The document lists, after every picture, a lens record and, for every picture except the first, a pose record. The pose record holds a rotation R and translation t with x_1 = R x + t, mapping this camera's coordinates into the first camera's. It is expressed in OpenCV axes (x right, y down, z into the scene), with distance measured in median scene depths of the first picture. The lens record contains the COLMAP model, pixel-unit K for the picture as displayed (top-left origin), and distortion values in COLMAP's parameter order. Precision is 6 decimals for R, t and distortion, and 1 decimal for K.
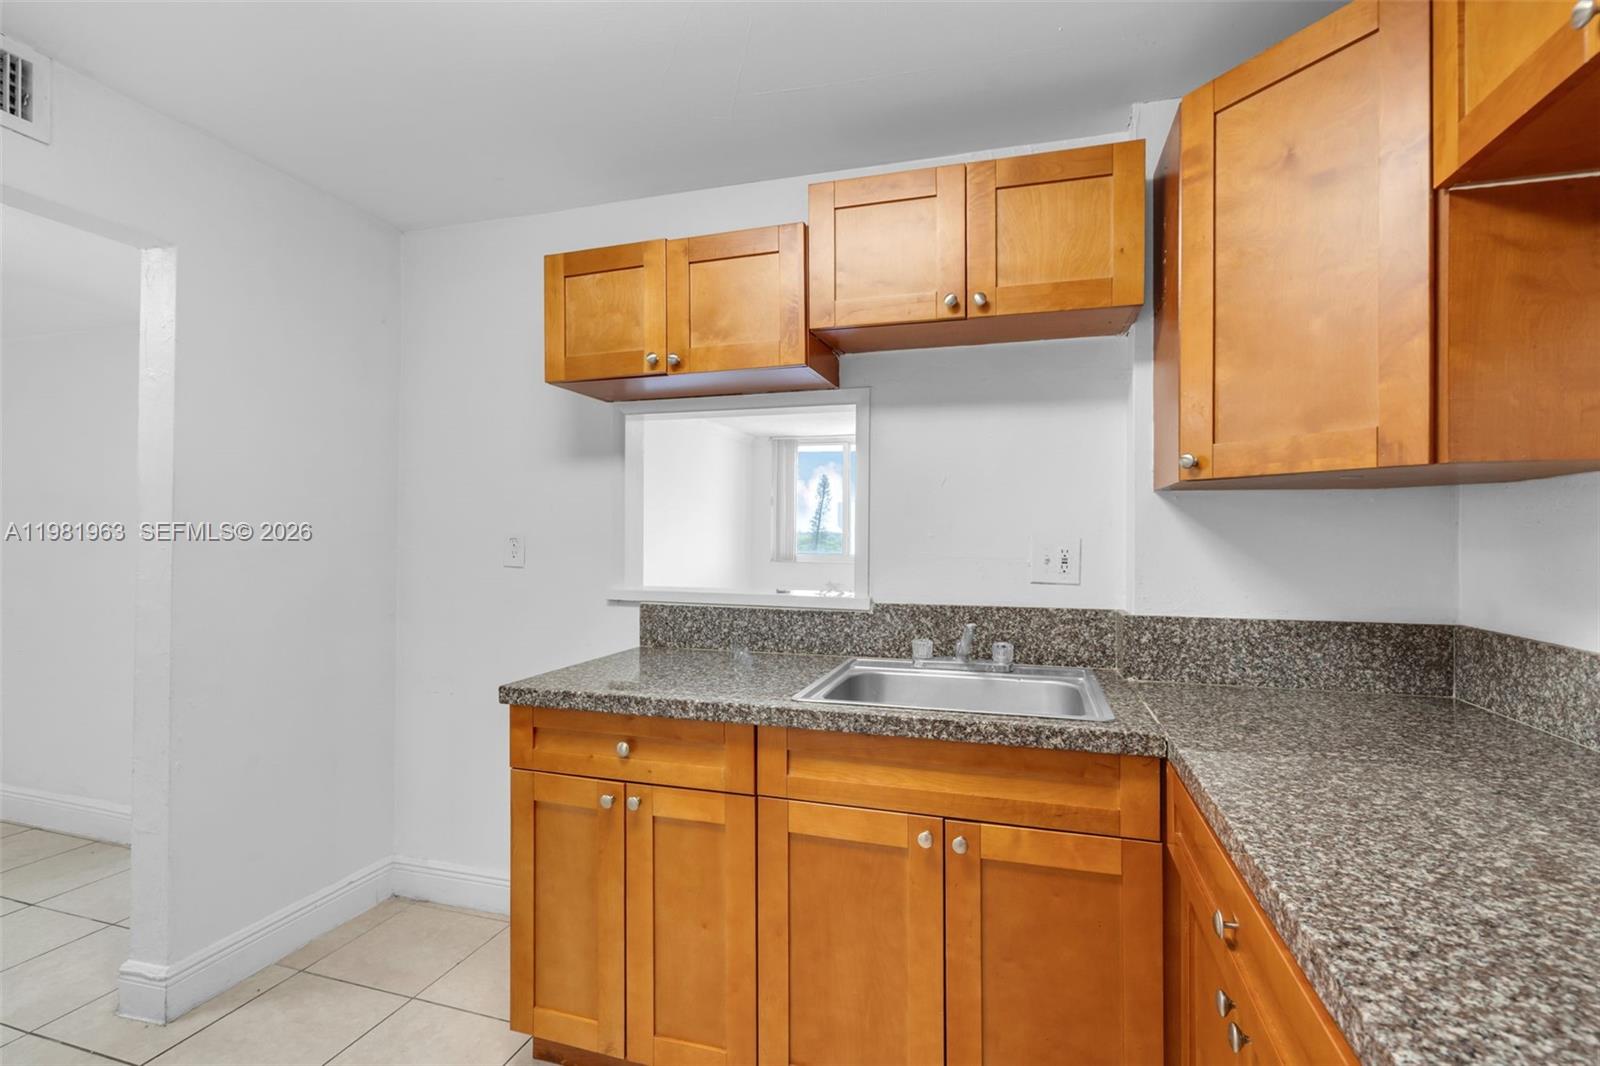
lens RADIAL K [[726.9, 0, 803.7], [0, 726.9, 539.0], [0, 0, 1]] dist [-0.002874, -0.000092]
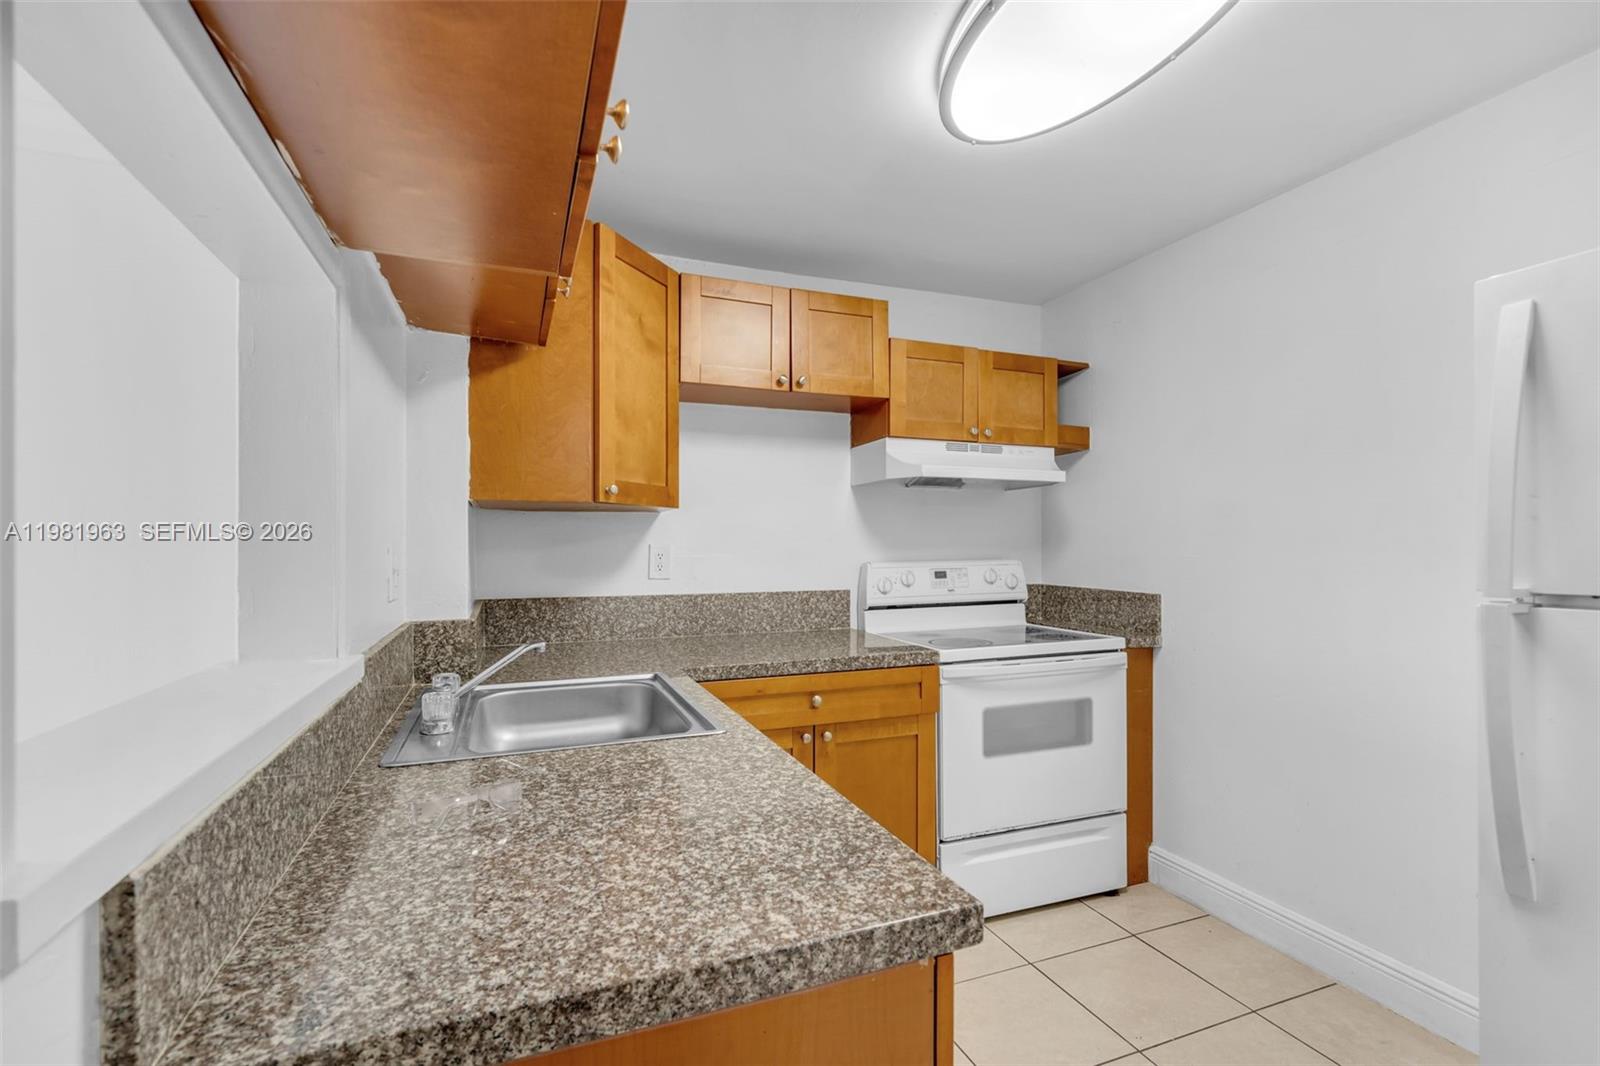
lens RADIAL K [[726.9, 0, 803.7], [0, 726.9, 539.0], [0, 0, 1]] dist [-0.002874, -0.000092]
pose [[-0.619462, 0.001541, 0.785025, -0.528526], [0.003967, 0.999991, 0.001167, -0.005382], [-0.785017, 0.003837, -0.619463, 1.040099]]
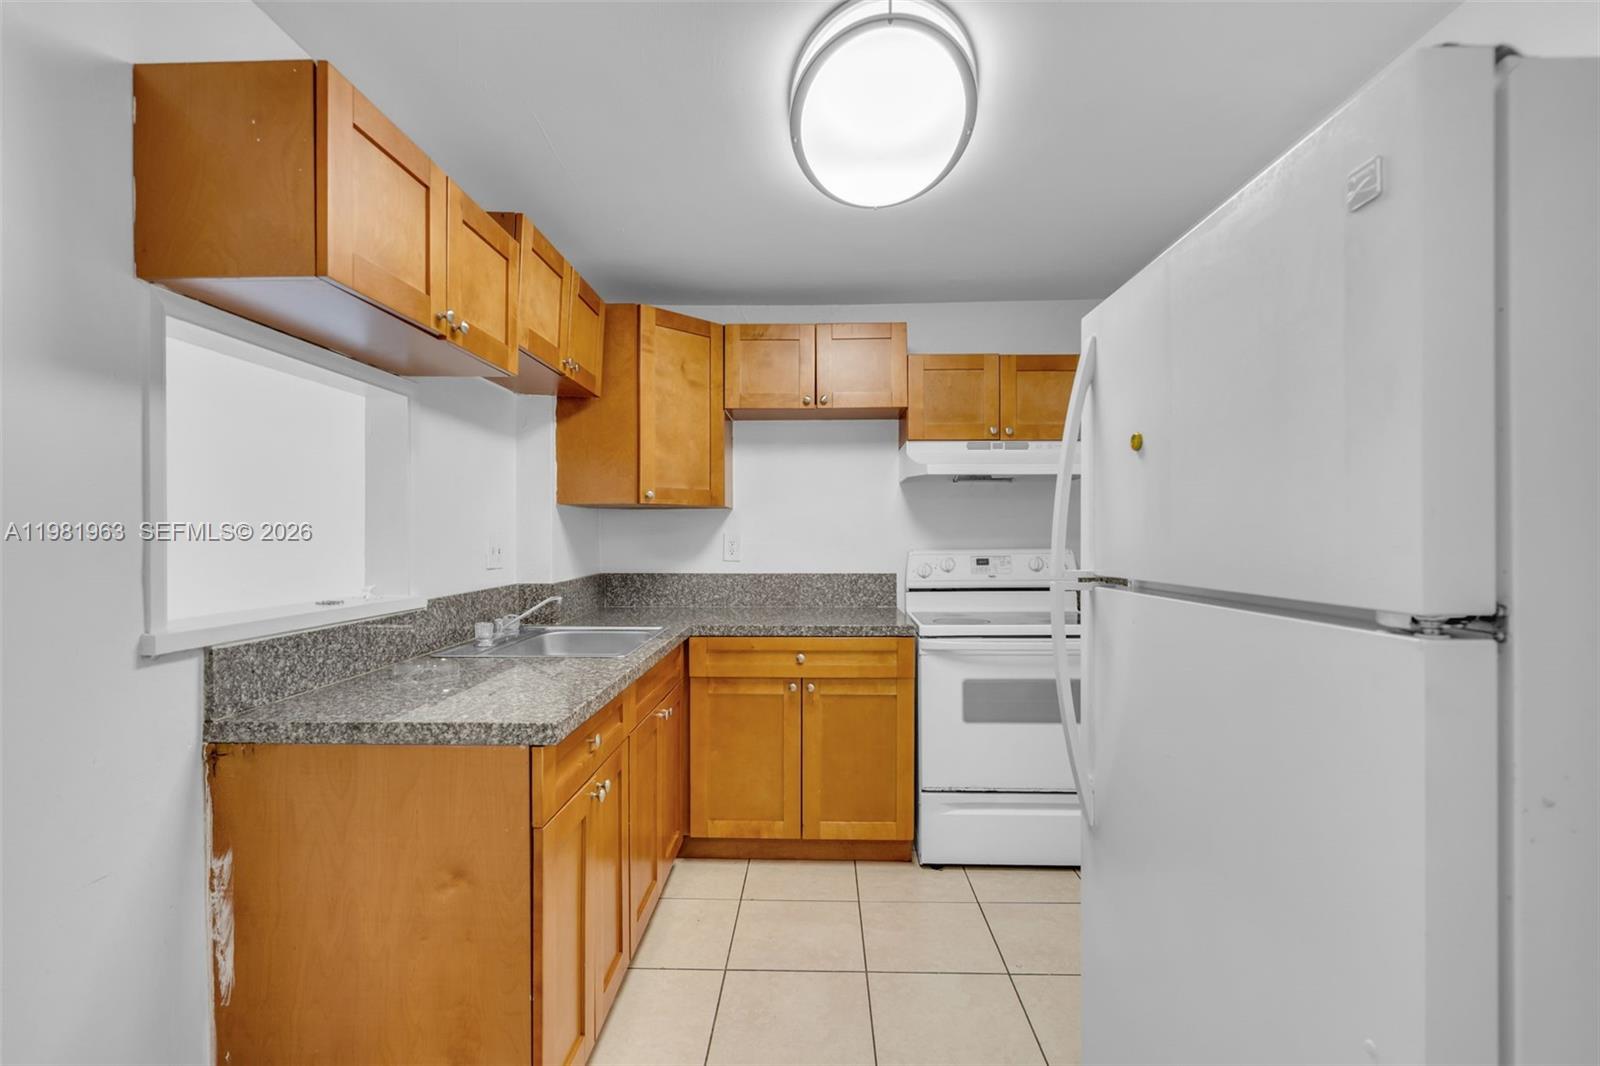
lens RADIAL K [[733.7, 0, 800.0], [0, 733.7, 533.0], [0, 0, 1]] dist [-0.001665, 0.000005]
pose [[-0.259145, -0.004621, 0.965827, -0.980537], [0.006214, 0.999960, 0.006452, -0.006797], [-0.965818, 0.007674, -0.259106, 0.736249]]
